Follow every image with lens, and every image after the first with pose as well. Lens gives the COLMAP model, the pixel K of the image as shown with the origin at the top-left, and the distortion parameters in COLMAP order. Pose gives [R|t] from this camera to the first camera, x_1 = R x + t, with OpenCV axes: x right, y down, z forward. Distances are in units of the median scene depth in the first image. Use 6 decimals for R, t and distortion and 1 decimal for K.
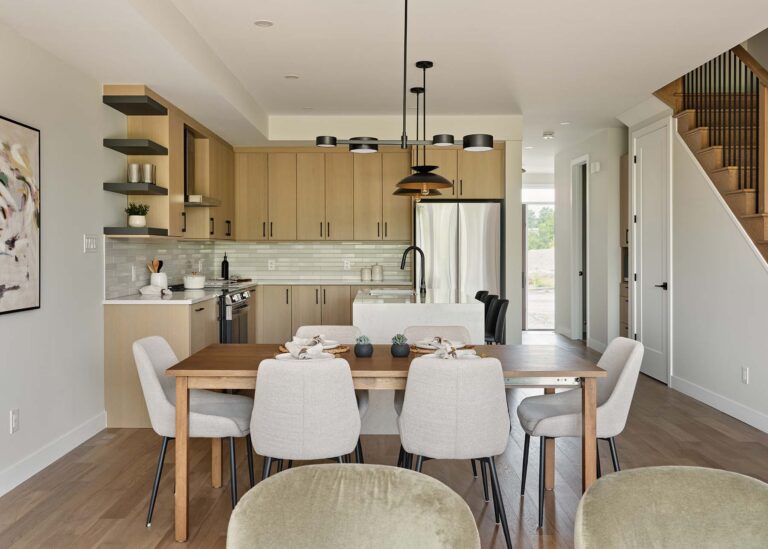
lens RADIAL K [[735.1, 0, 369.7], [0, 735.1, 256.8], [0, 0, 1]] dist [0.013196, 0.000000]
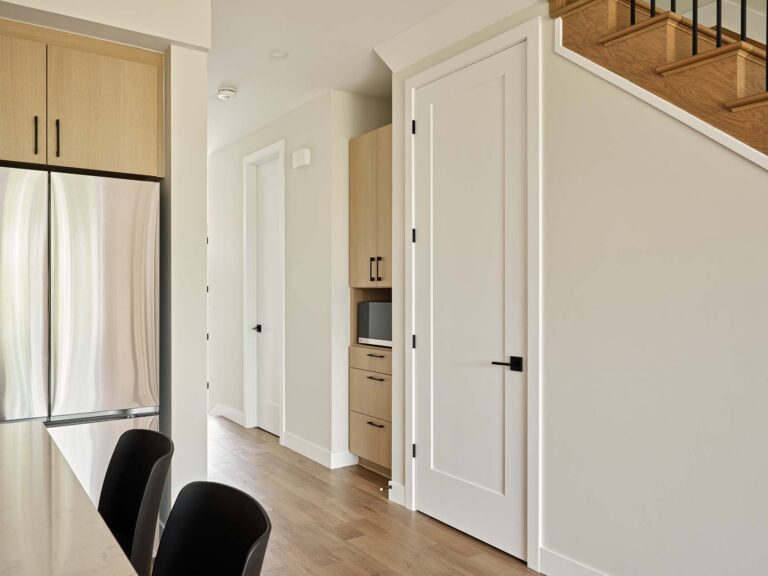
lens RADIAL K [[607.5, 0, 383.3], [0, 607.5, 289.1], [0, 0, 1]] dist [0.009844, -0.000717]
pose [[0.814091, -0.000945, 0.580737, 0.105244], [0.008893, 0.999902, -0.010840, -0.008822], [-0.580669, 0.013989, 0.814019, 0.867623]]
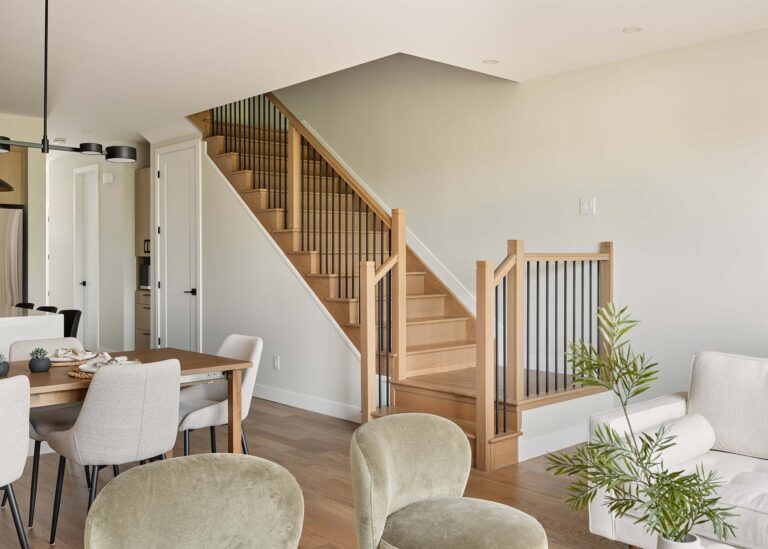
lens RADIAL K [[735.1, 0, 381.4], [0, 735.1, 260.2], [0, 0, 1]] dist [0.013196, 0.000000]
pose [[0.727969, -0.002387, 0.685606, -0.183420], [0.008113, 0.999954, -0.005133, 0.000408], [-0.685562, 0.009299, 0.727955, 0.003425]]
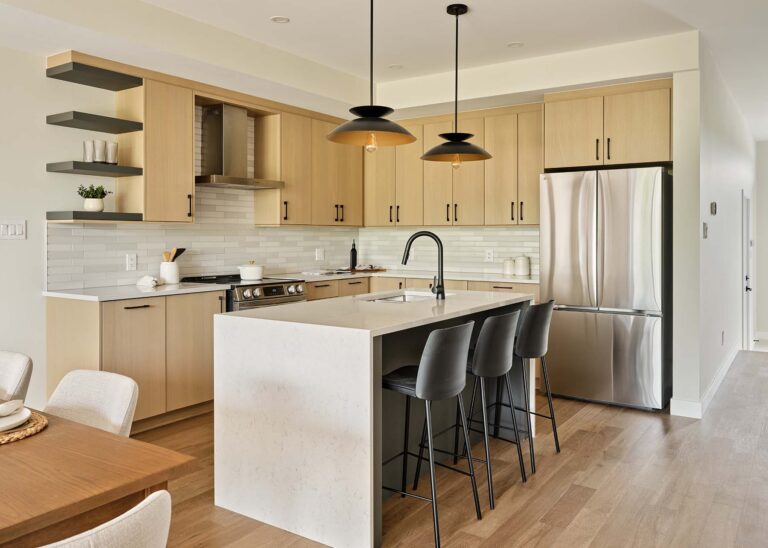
lens RADIAL K [[599.0, 0, 384.0], [0, 599.0, 231.8], [0, 0, 1]] dist [-0.013323, 0.000236]
pose [[0.829557, -0.002774, -0.558415, 0.367875], [-0.006979, 0.999858, -0.015334, -0.006497], [0.558379, 0.016617, 0.829420, 0.566189]]
